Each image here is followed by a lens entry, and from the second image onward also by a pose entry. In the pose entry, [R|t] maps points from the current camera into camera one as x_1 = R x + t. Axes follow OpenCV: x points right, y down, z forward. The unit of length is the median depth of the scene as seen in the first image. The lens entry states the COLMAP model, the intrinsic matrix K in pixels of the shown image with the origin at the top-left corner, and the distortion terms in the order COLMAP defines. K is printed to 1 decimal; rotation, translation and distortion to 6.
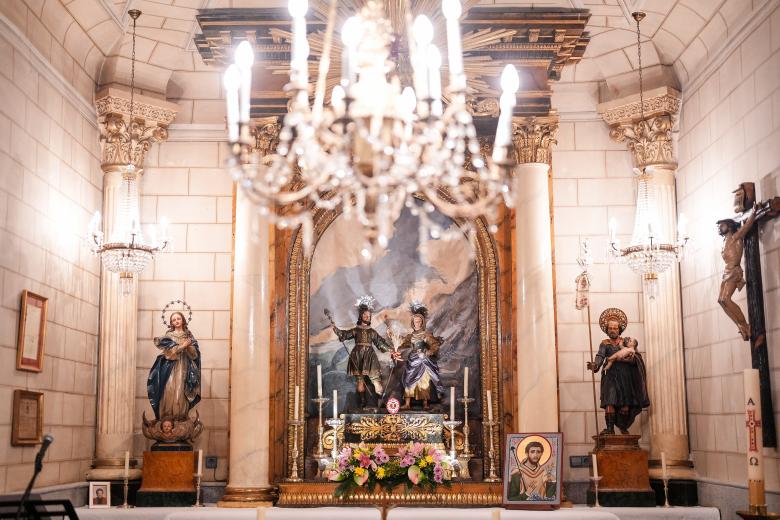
lens RADIAL K [[1052.6, 0, 391.6], [0, 1052.6, 272.2], [0, 0, 1]] dist [0.011122, 0.000000]
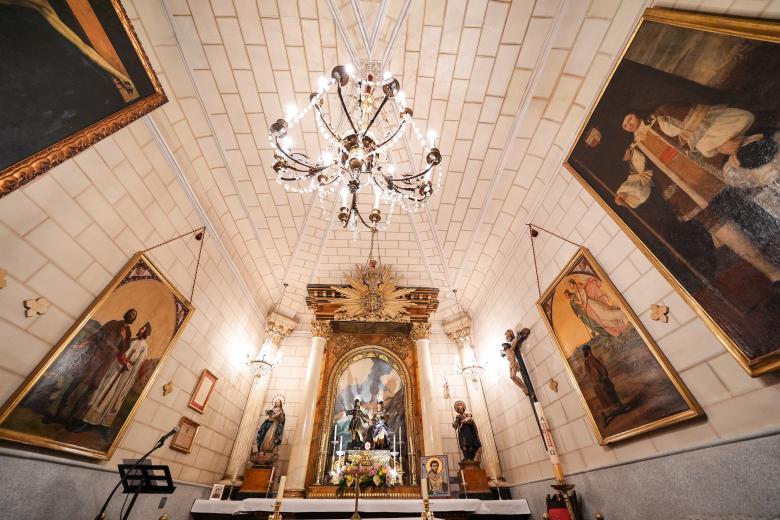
lens RADIAL K [[272.6, 0, 387.0], [0, 272.6, 264.5], [0, 0, 1]] dist [-0.020617, 0.000602]
pose [[0.998728, 0.033212, 0.037941, 0.007930], [-0.006483, 0.830767, -0.556583, 0.125690], [-0.050006, 0.555629, 0.829925, 0.315513]]
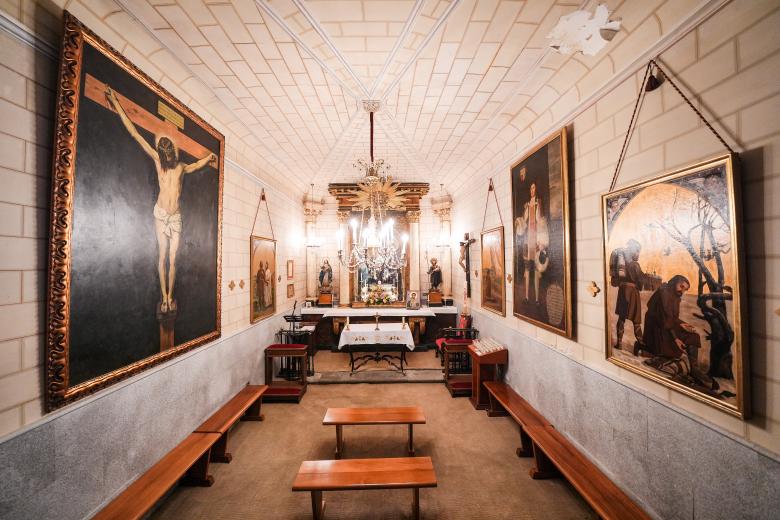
lens RADIAL K [[272.6, 0, 383.3], [0, 272.6, 262.2], [0, 0, 1]] dist [-0.020617, 0.000602]
pose [[0.999932, -0.004909, 0.010588, 0.005394], [0.003288, 0.988971, 0.148070, -0.107354], [-0.011199, -0.148025, 0.988920, -0.032609]]
